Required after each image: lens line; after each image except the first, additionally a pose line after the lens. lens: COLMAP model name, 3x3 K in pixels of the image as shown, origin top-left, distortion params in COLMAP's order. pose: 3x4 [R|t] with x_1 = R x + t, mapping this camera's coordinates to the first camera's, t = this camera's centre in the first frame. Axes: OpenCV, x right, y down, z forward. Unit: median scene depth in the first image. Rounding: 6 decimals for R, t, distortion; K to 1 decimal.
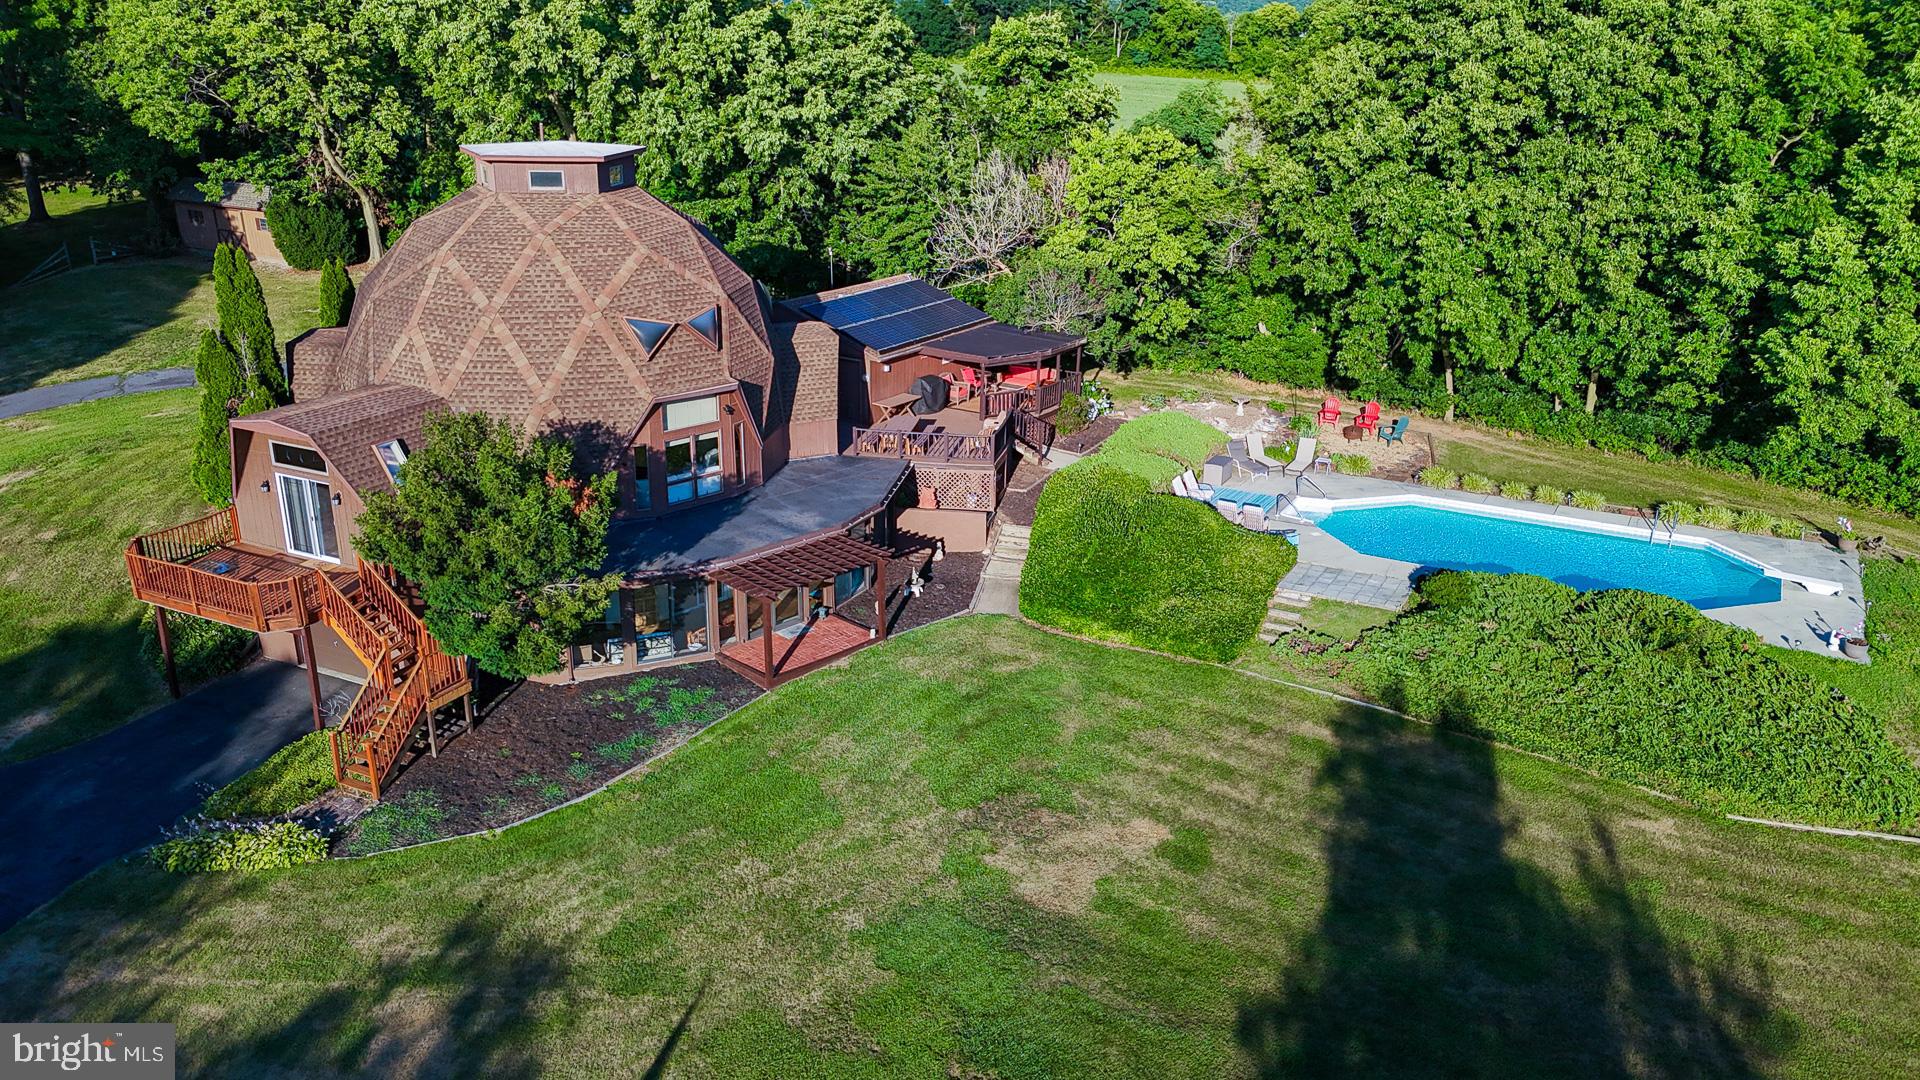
lens RADIAL K [[1427.0, 0, 968.8], [0, 1427.0, 536.0], [0, 0, 1]] dist [0.071649, -0.065687]
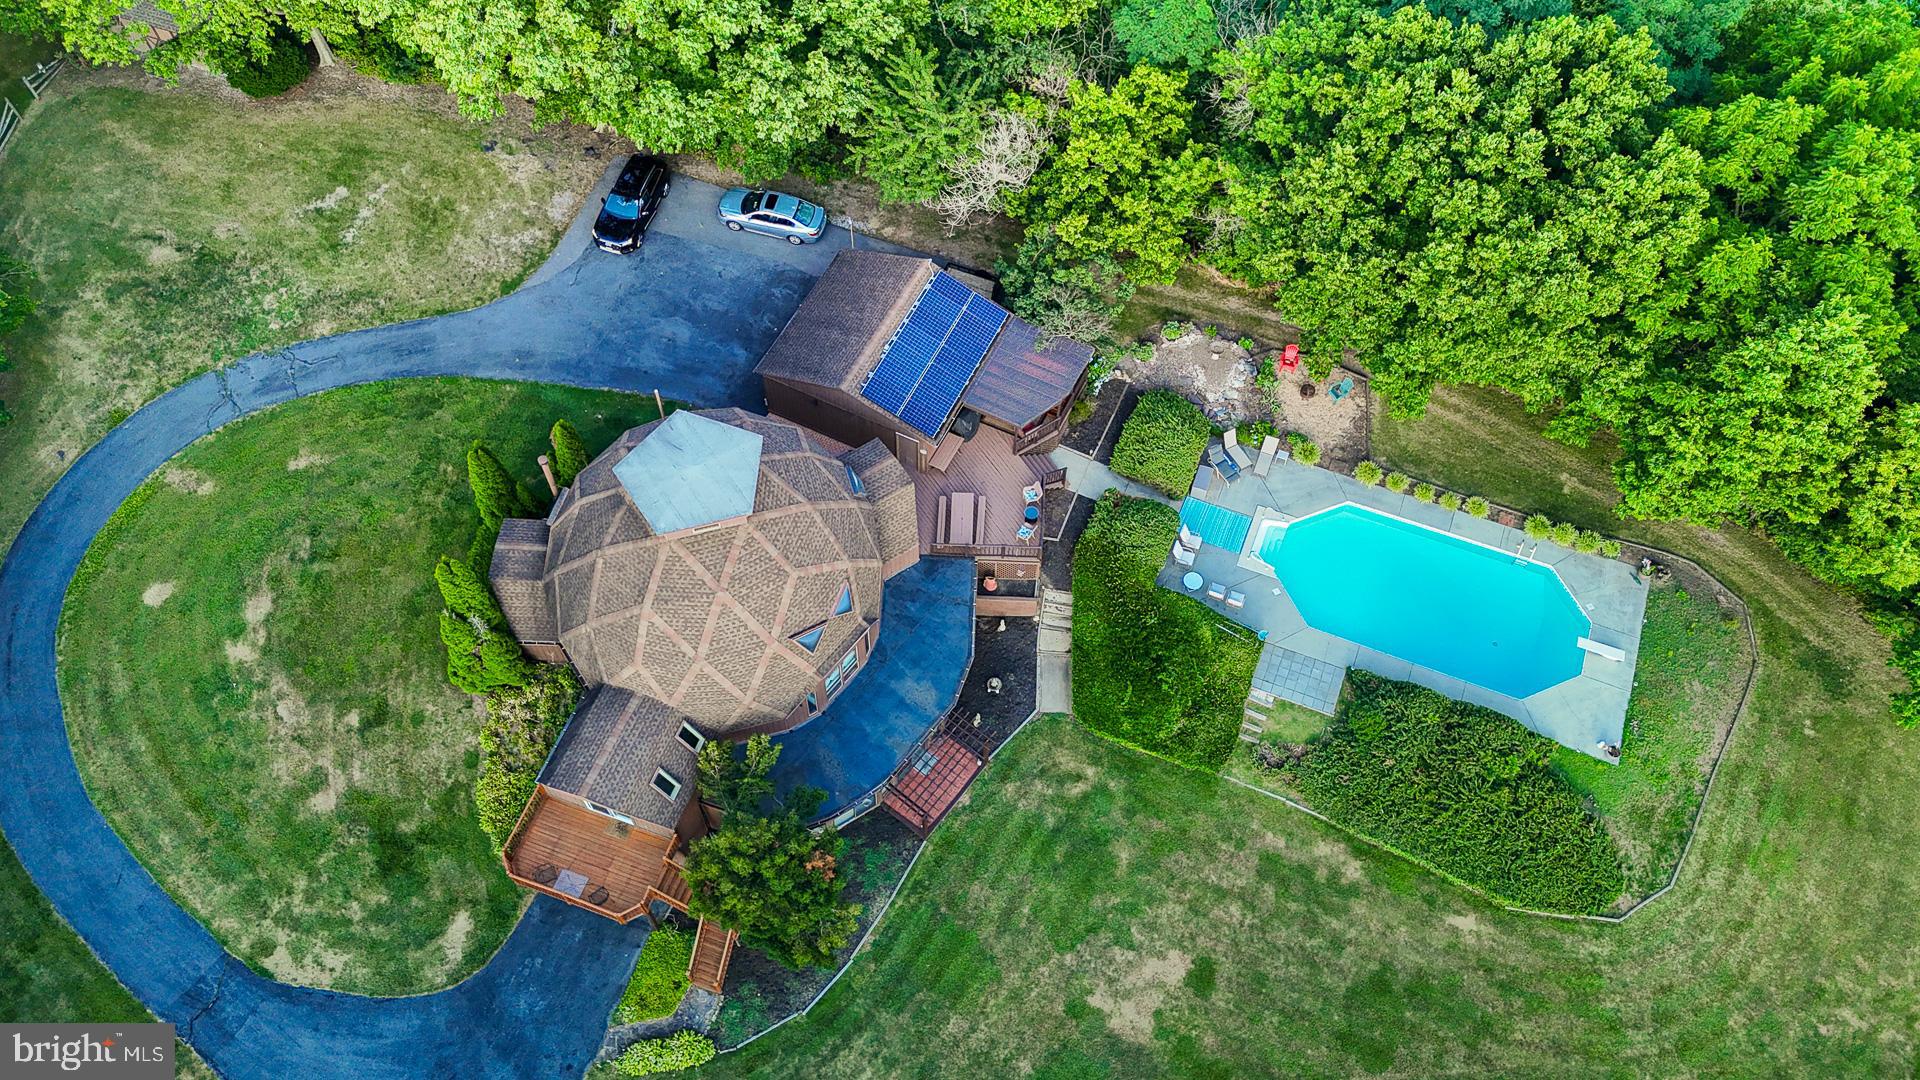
lens RADIAL K [[1427.0, 0, 968.2], [0, 1427.0, 544.3], [0, 0, 1]] dist [0.071649, -0.065687]
pose [[0.993152, -0.094575, 0.068587, -0.164543], [0.029709, 0.772234, 0.634643, -1.076012], [-0.112986, -0.628259, 0.769756, 0.014029]]
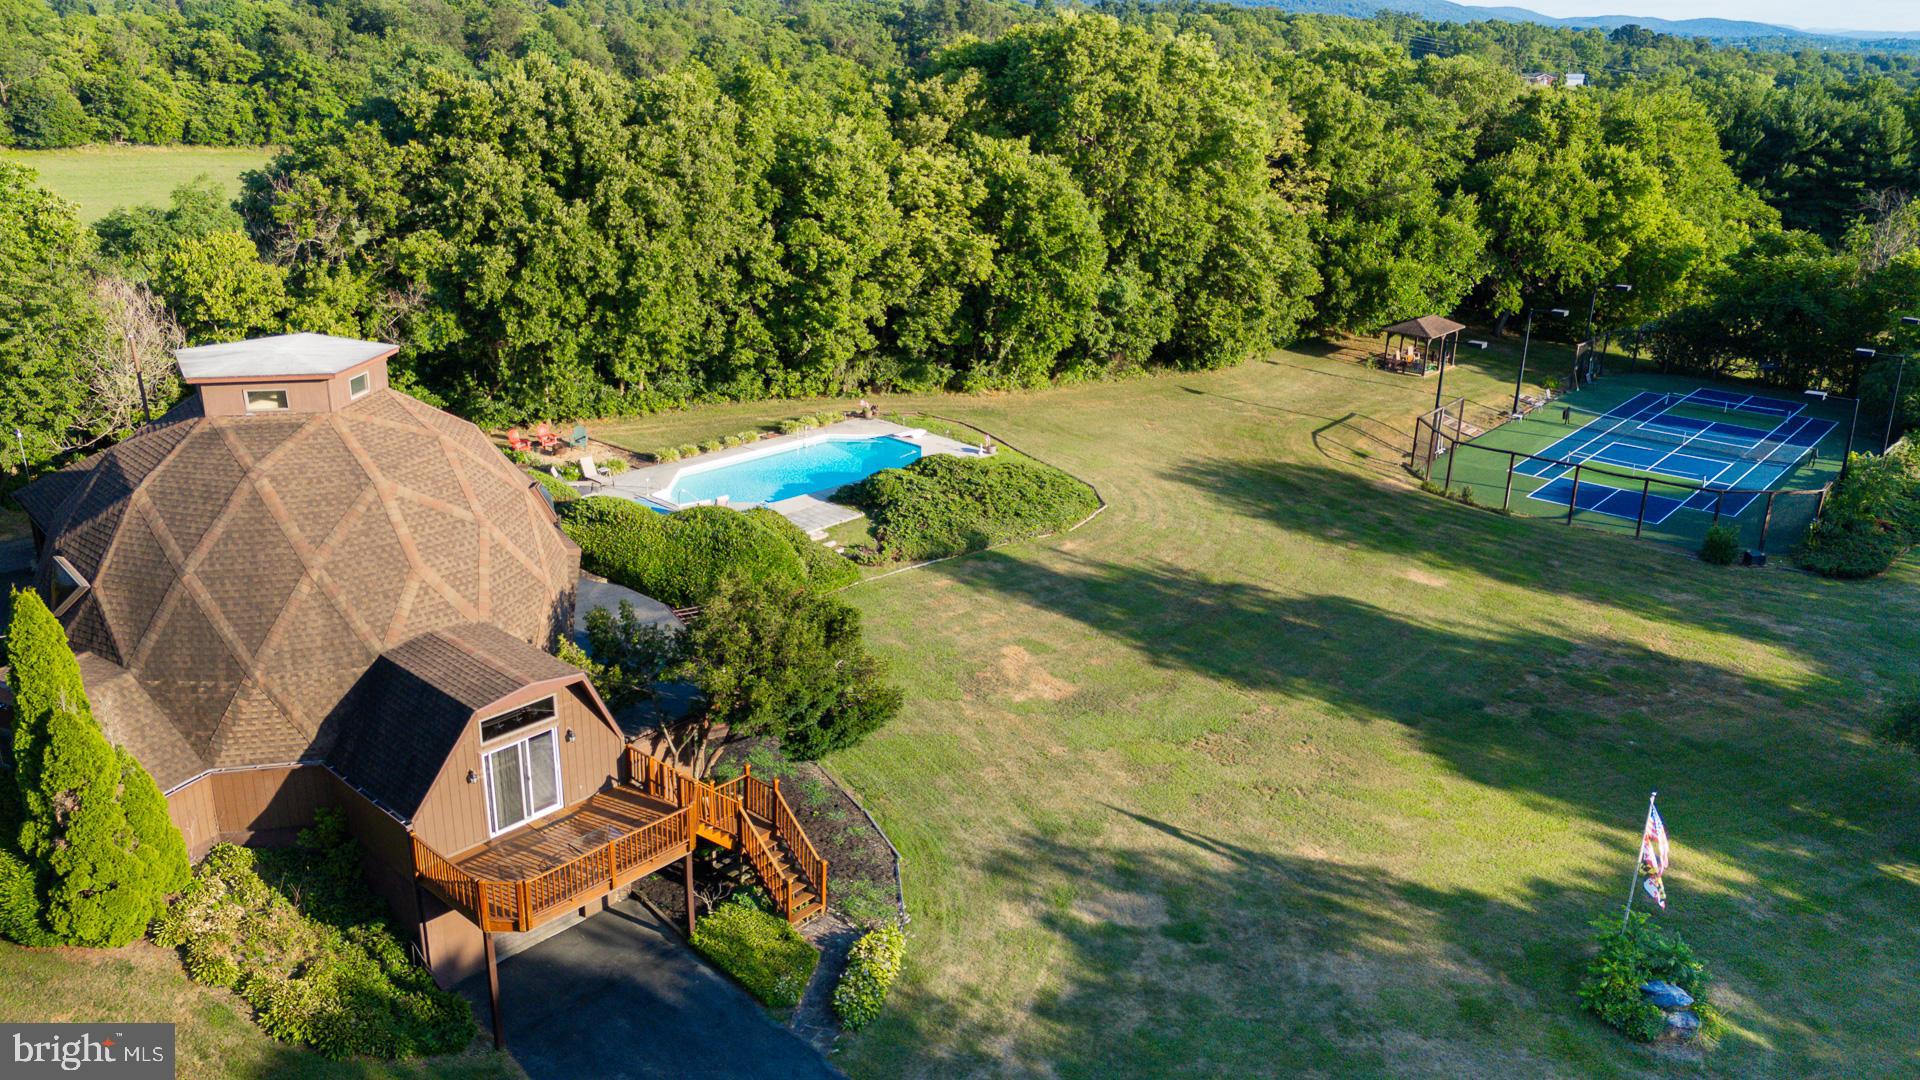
lens RADIAL K [[1427.0, 0, 965.9], [0, 1427.0, 545.2], [0, 0, 1]] dist [0.071649, -0.065687]
pose [[0.267973, -0.337598, 0.902340, -1.107932], [0.311245, 0.916709, 0.250542, -0.279328], [-0.911766, 0.213711, 0.350729, 0.380109]]
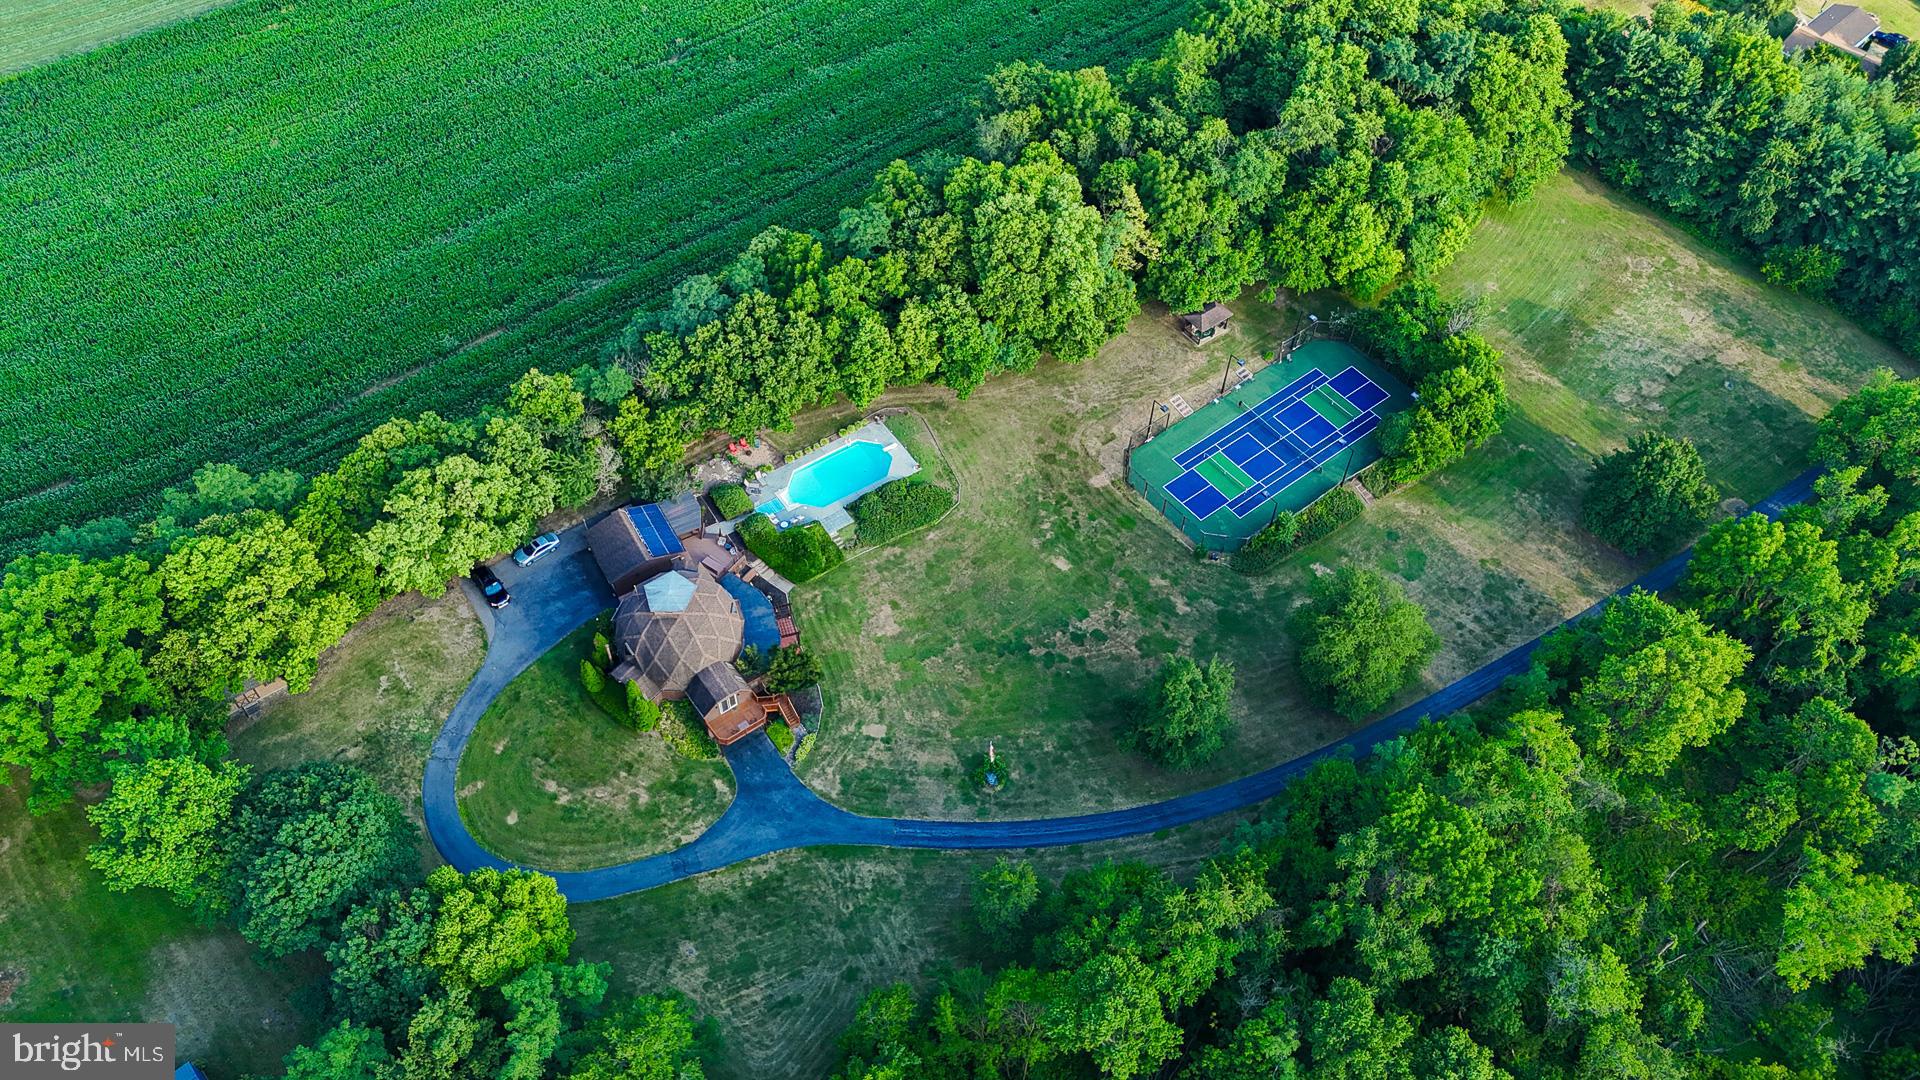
lens RADIAL K [[1427.0, 0, 995.7], [0, 1427.0, 532.7], [0, 0, 1]] dist [0.071649, -0.065687]
pose [[0.448733, -0.706997, 0.546621, -1.901121], [0.273748, 0.691002, 0.669013, -2.719545], [-0.850706, -0.150571, 0.503614, -1.531004]]
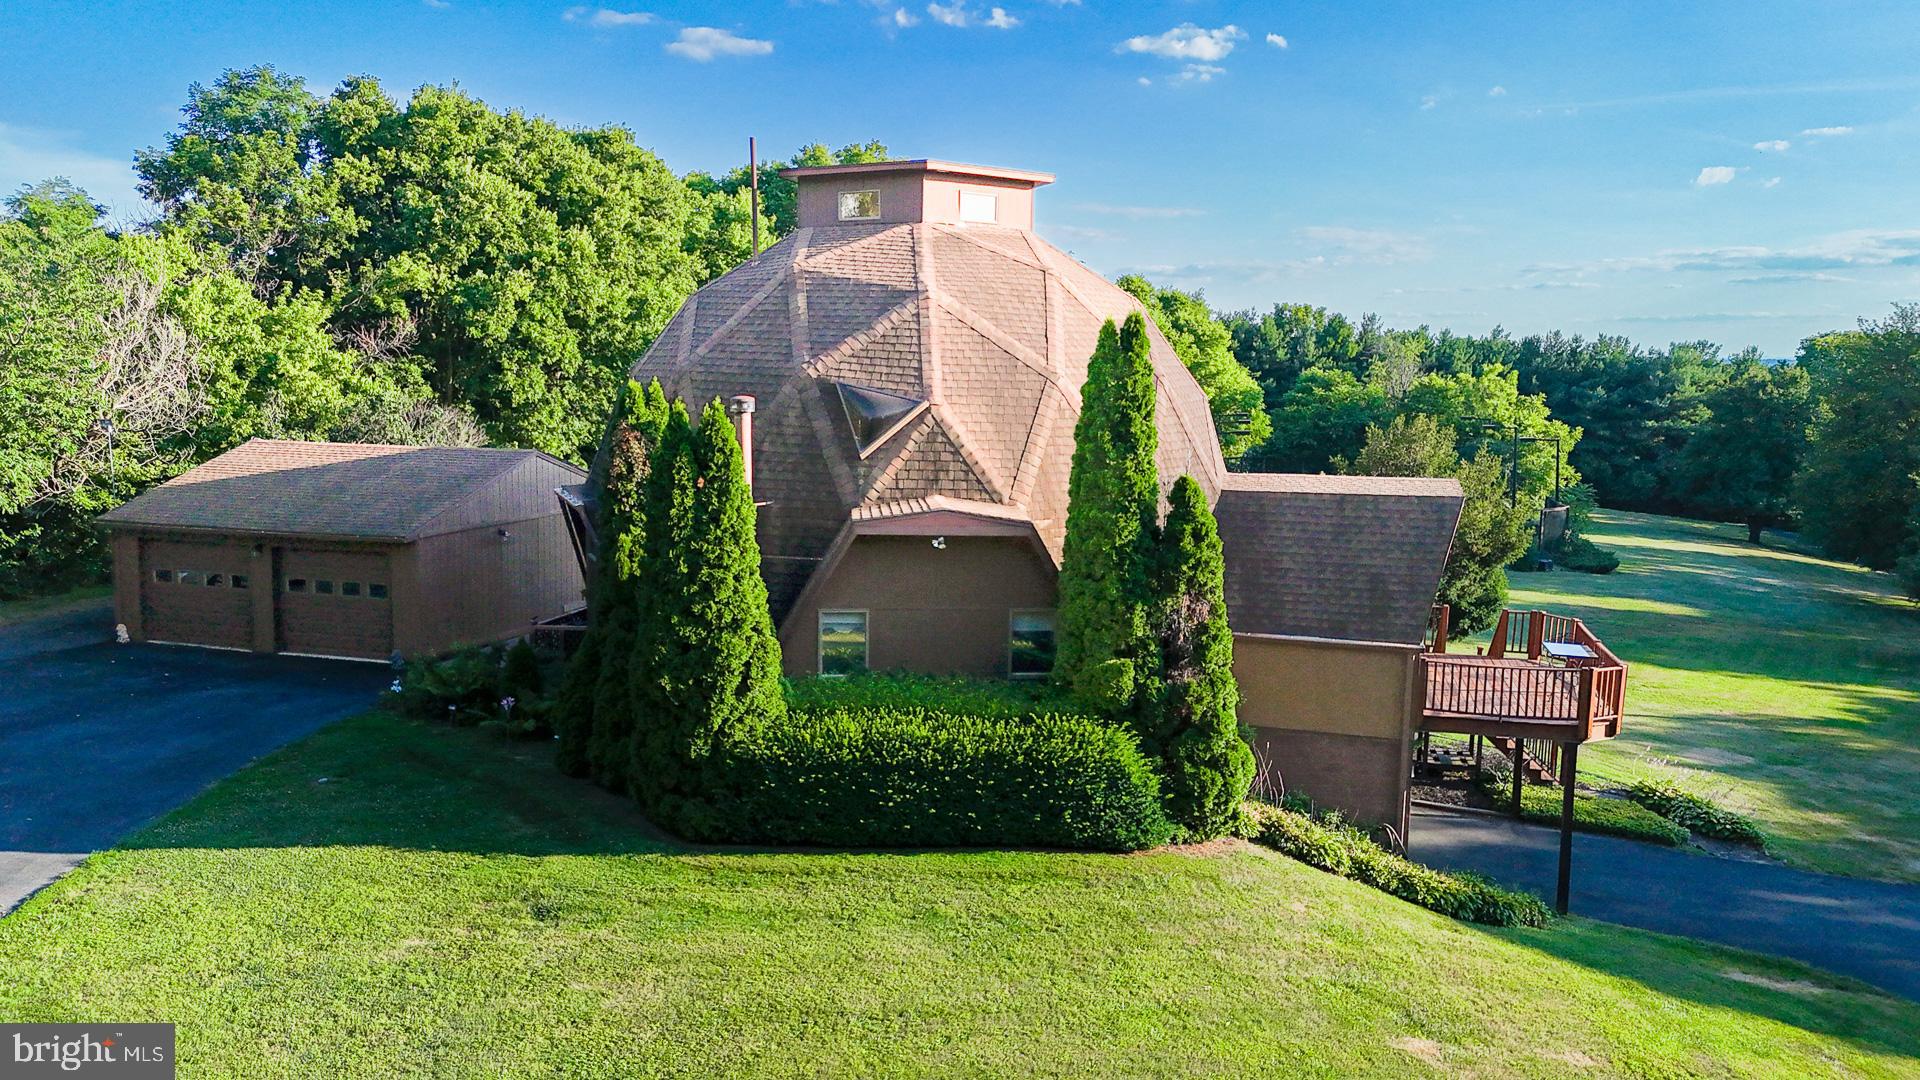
lens RADIAL K [[1427.0, 0, 977.9], [0, 1427.0, 553.8], [0, 0, 1]] dist [0.071649, -0.065687]
pose [[-0.245274, -0.154744, 0.957024, -1.073956], [0.310495, 0.922639, 0.228760, -0.276569], [-0.918386, 0.353260, -0.178252, 1.276394]]
